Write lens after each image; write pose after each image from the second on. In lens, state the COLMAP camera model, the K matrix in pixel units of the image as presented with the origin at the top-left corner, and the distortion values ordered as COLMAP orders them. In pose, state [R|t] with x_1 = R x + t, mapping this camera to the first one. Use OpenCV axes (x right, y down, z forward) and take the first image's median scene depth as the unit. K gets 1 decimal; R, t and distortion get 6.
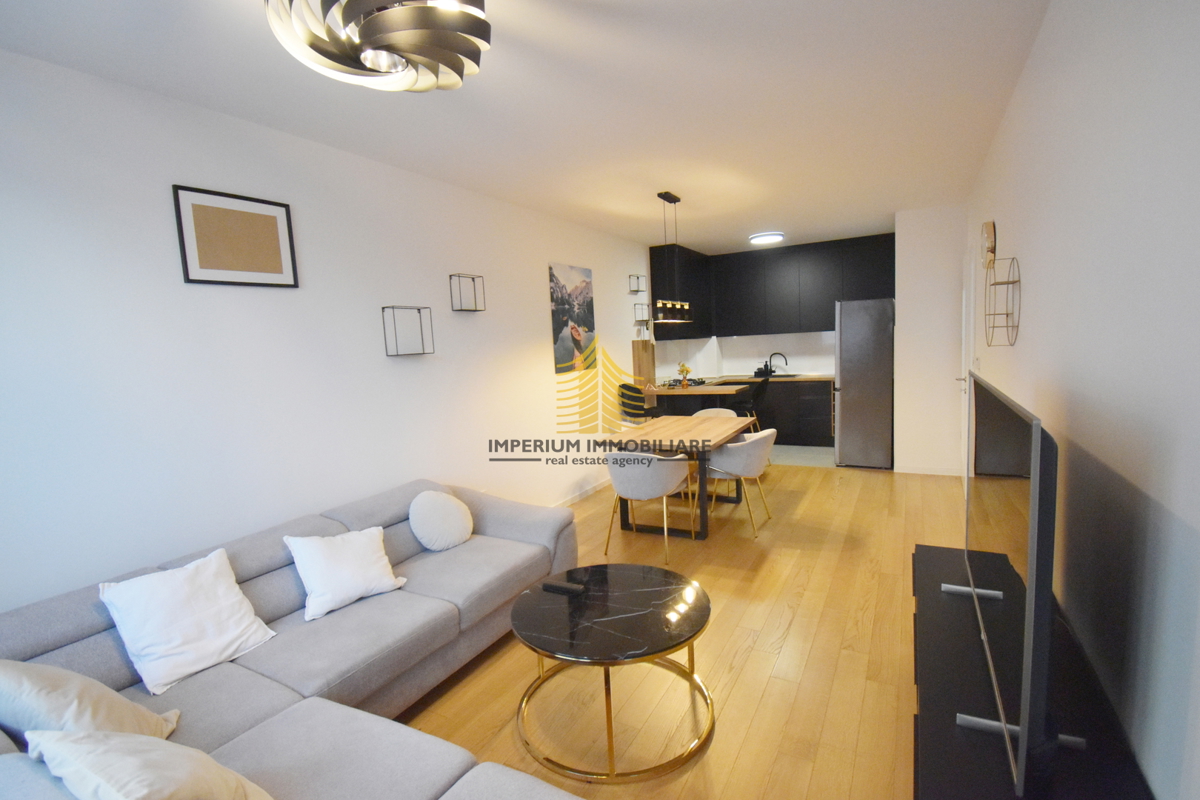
lens RADIAL K [[539.1, 0, 607.7], [0, 539.1, 399.9], [0, 0, 1]] dist [0.021299, -0.000042]
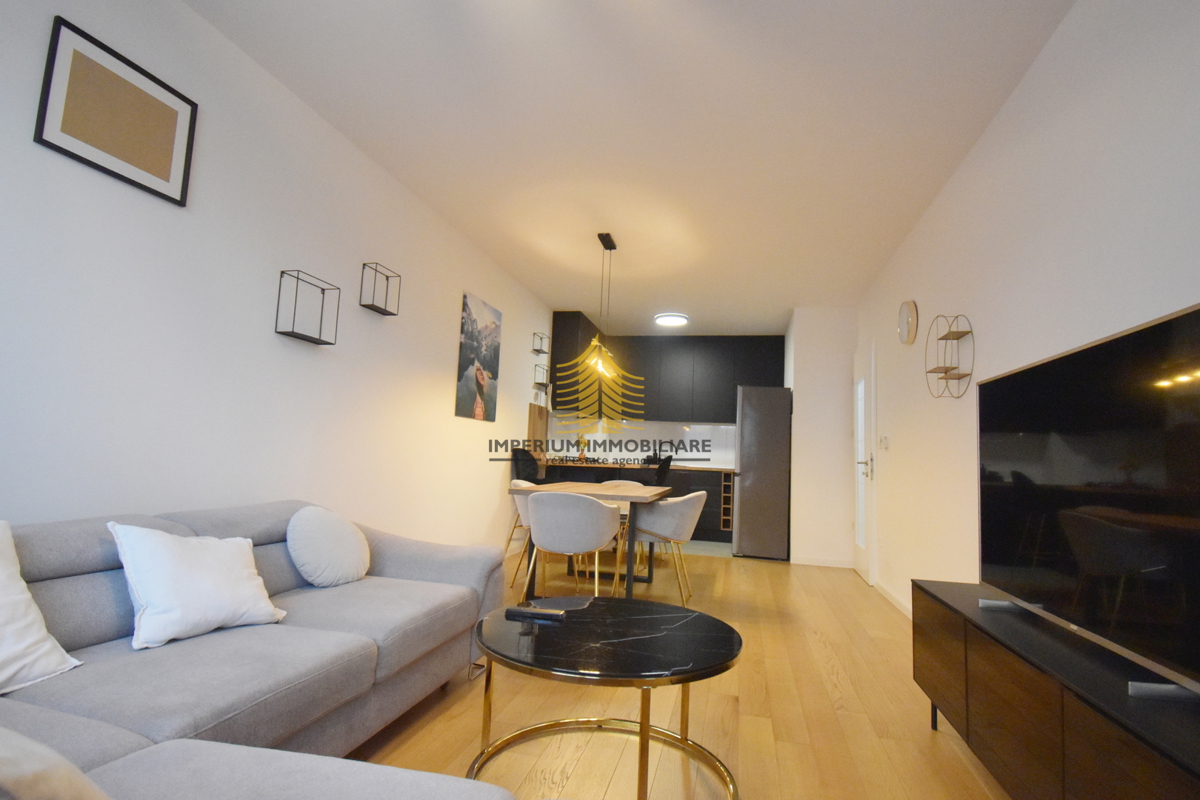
lens RADIAL K [[573.0, 0, 598.0], [0, 573.0, 406.1], [0, 0, 1]] dist [0.022687, -0.017189]
pose [[0.959711, 0.119395, 0.254361, -0.140033], [-0.067063, 0.976402, -0.205283, 0.133273], [-0.272869, 0.179954, 0.945071, 0.105404]]
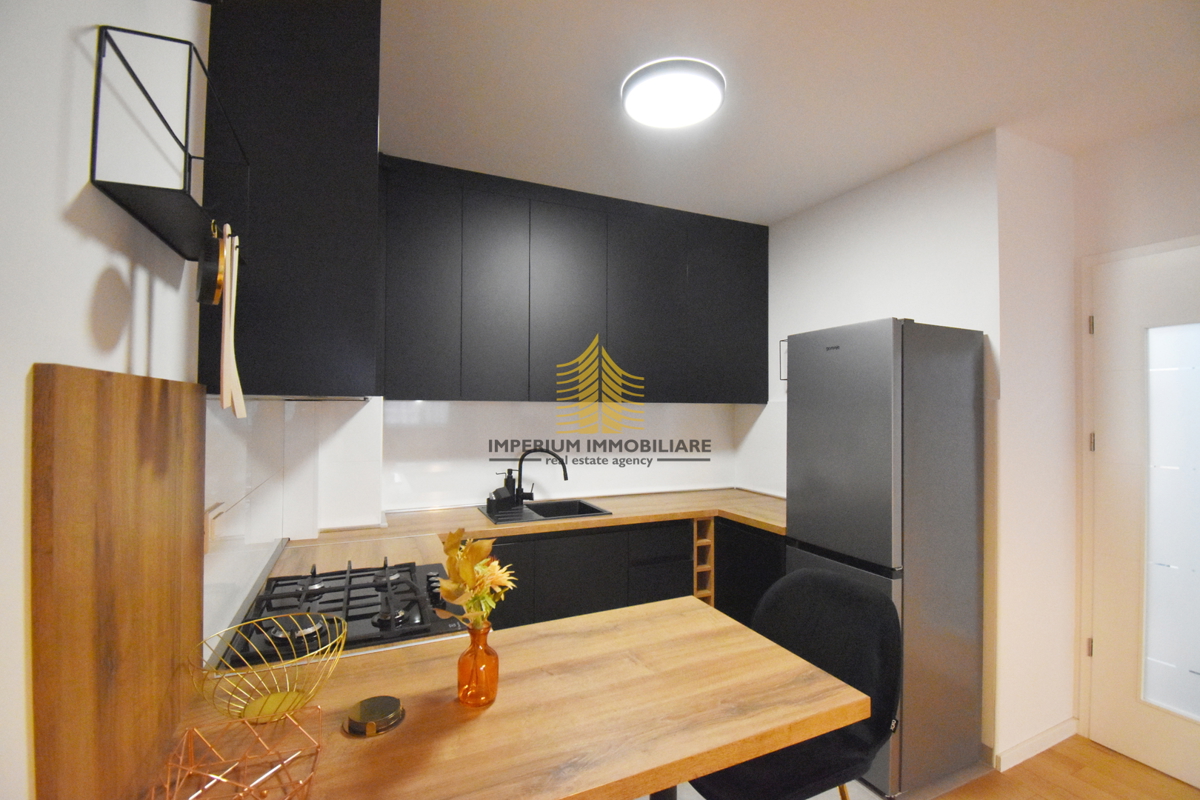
lens RADIAL K [[539.1, 0, 607.7], [0, 539.1, 399.9], [0, 0, 1]] dist [0.021299, -0.000042]
pose [[0.590455, 0.065196, 0.804433, 0.045221], [0.045812, 0.992417, -0.114057, -0.143585], [-0.805769, 0.104198, 0.582991, 1.390802]]
